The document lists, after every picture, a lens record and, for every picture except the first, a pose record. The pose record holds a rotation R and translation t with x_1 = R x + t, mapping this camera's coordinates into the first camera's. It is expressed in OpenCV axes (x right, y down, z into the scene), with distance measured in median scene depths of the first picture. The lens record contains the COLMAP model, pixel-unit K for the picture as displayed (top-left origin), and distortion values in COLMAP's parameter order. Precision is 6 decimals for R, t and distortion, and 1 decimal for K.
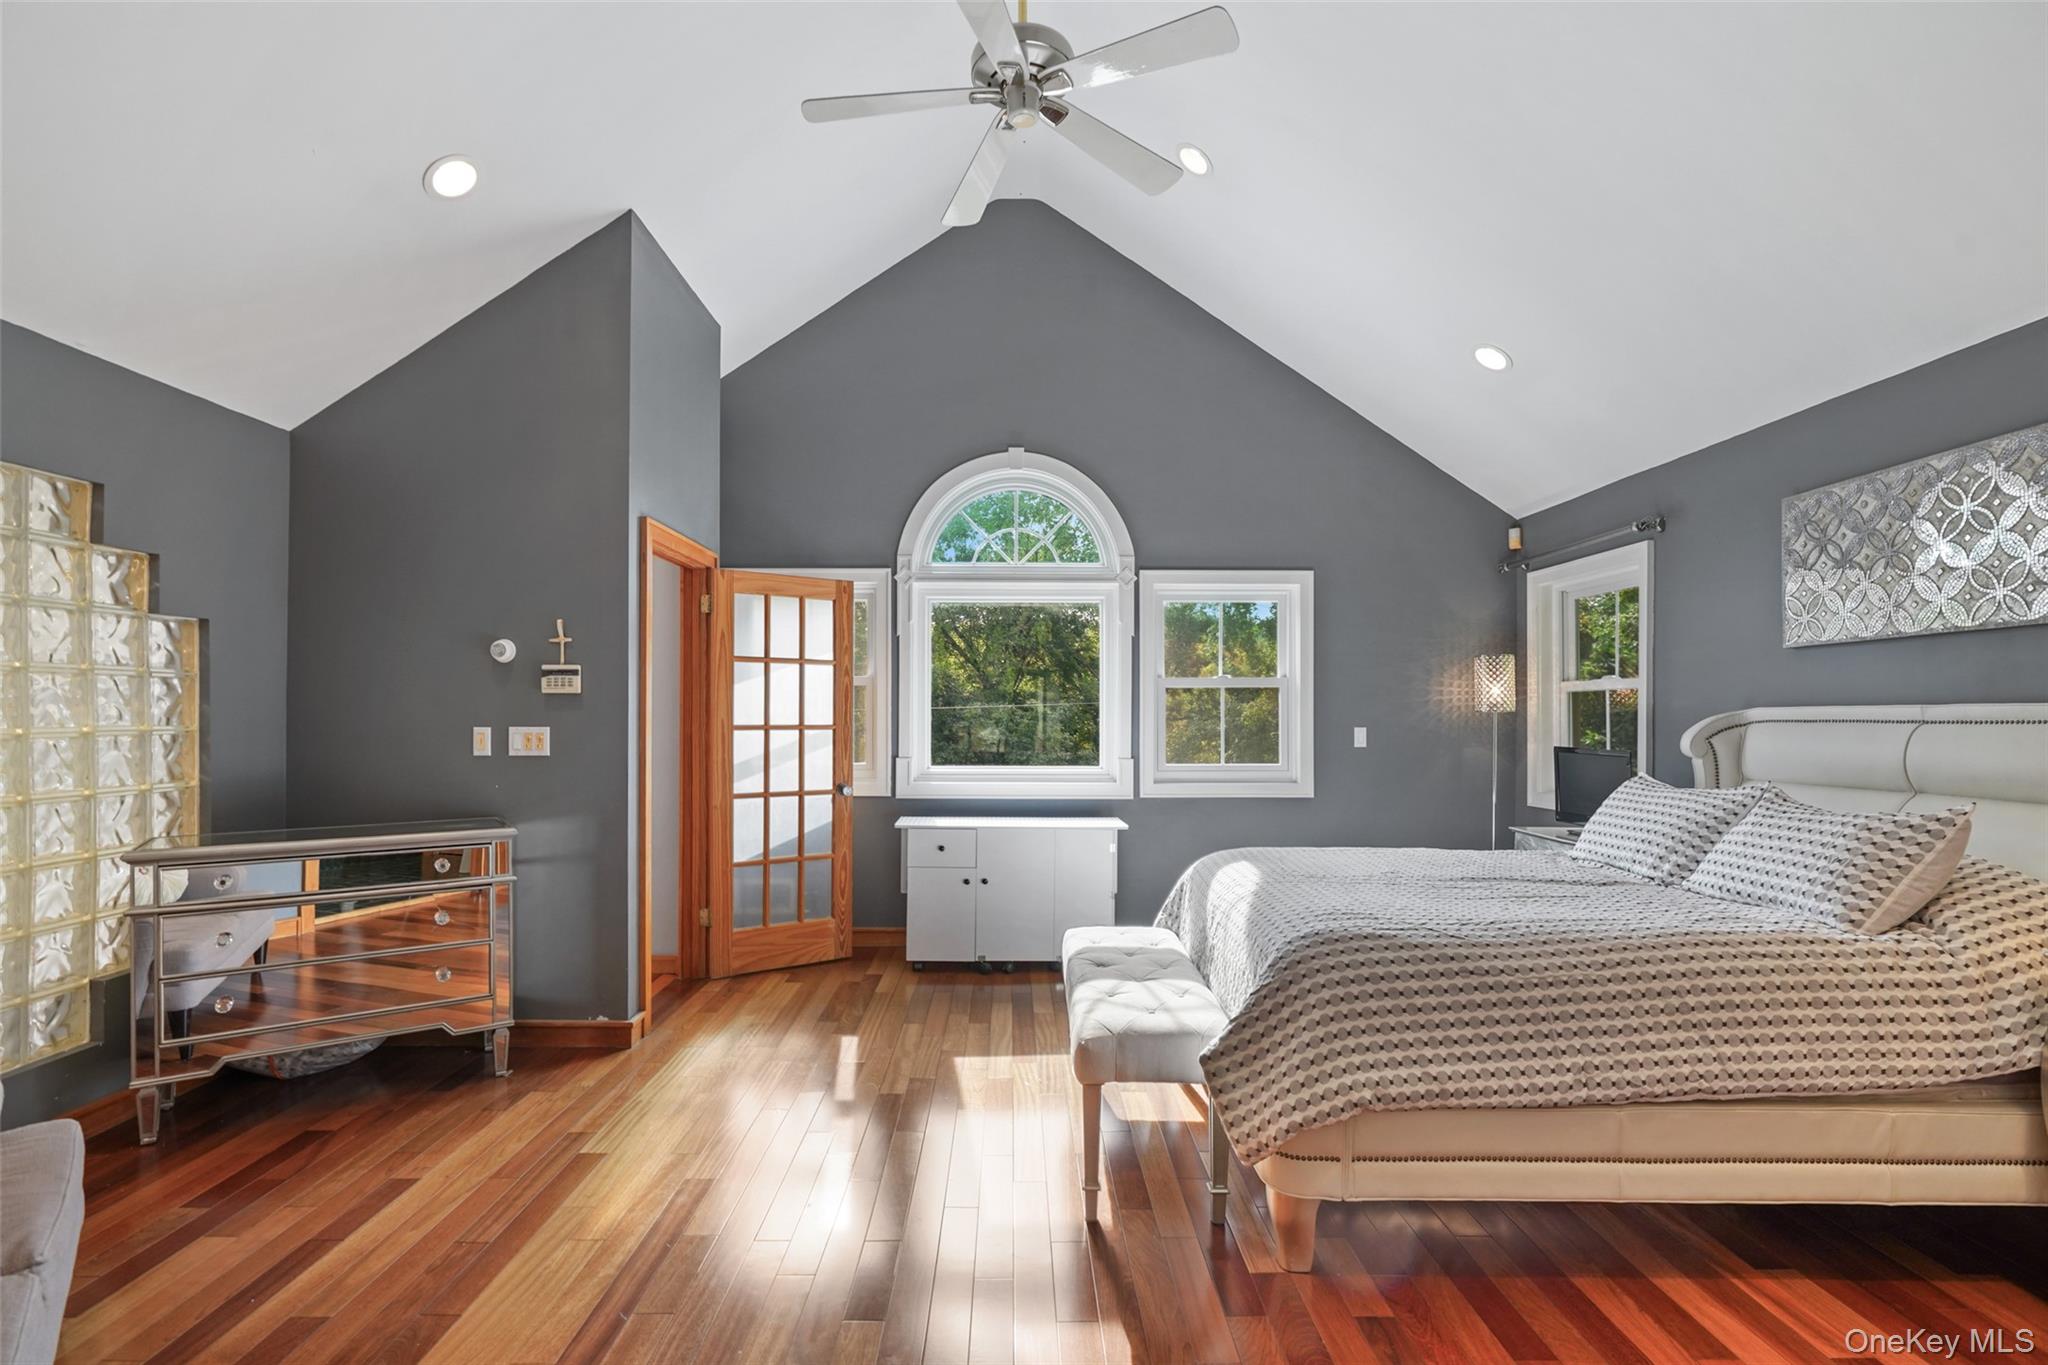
lens RADIAL K [[930.8, 0, 1033.4], [0, 930.8, 710.2], [0, 0, 1]] dist [-0.010286, 0.003005]
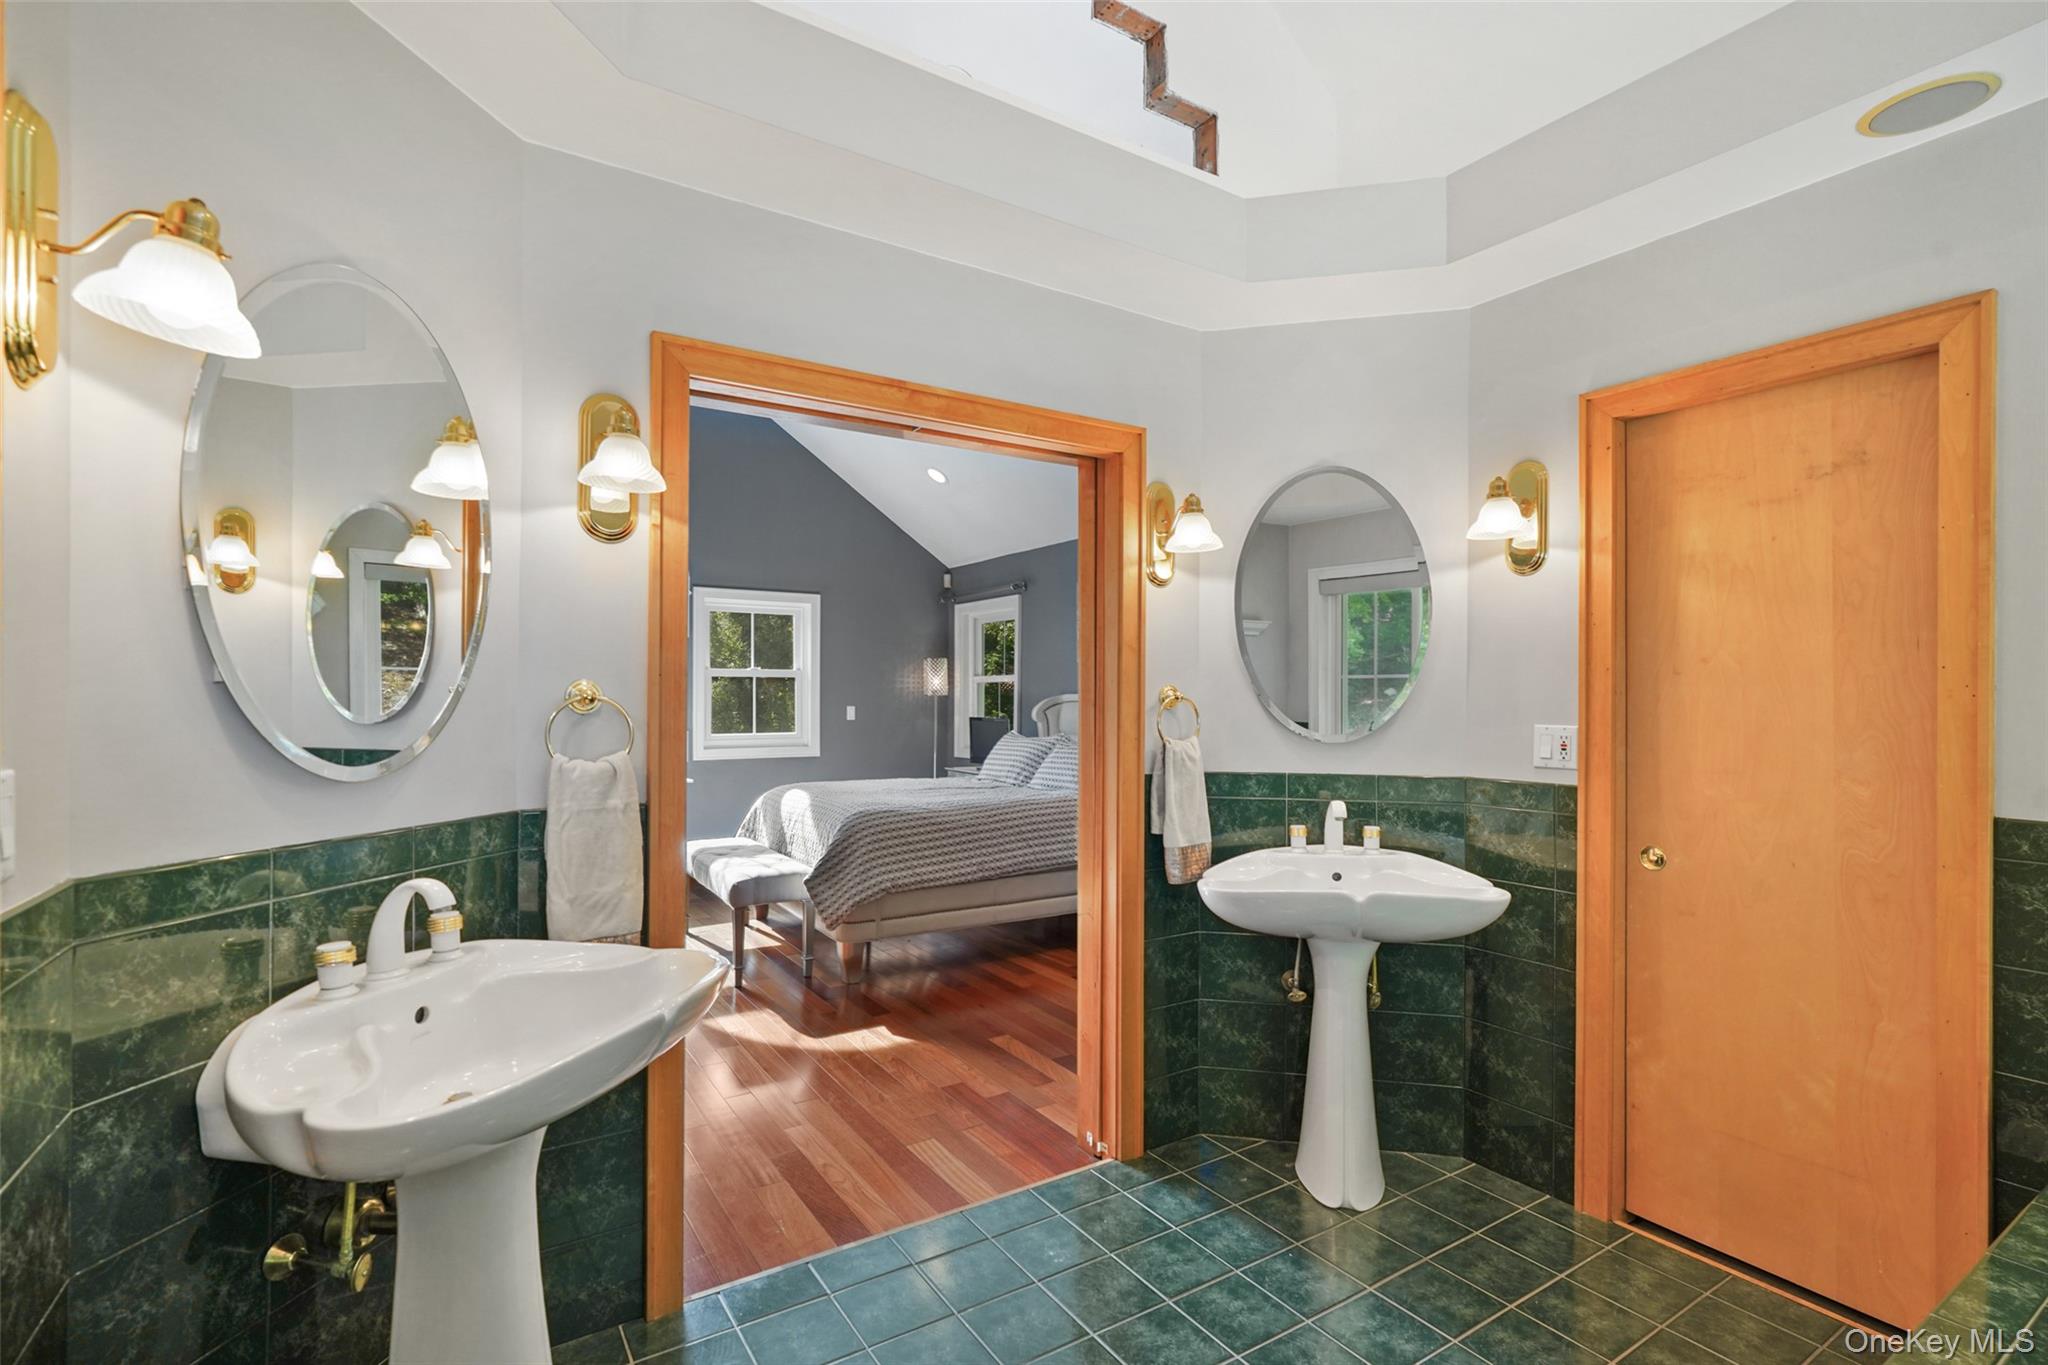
lens RADIAL K [[930.8, 0, 1015.3], [0, 930.8, 692.0], [0, 0, 1]] dist [-0.010286, 0.003005]
pose [[0.847836, 0.003363, 0.530248, -0.238817], [-0.004449, 0.999990, 0.000771, -0.006180], [-0.530240, -0.003013, 0.847842, -0.430397]]
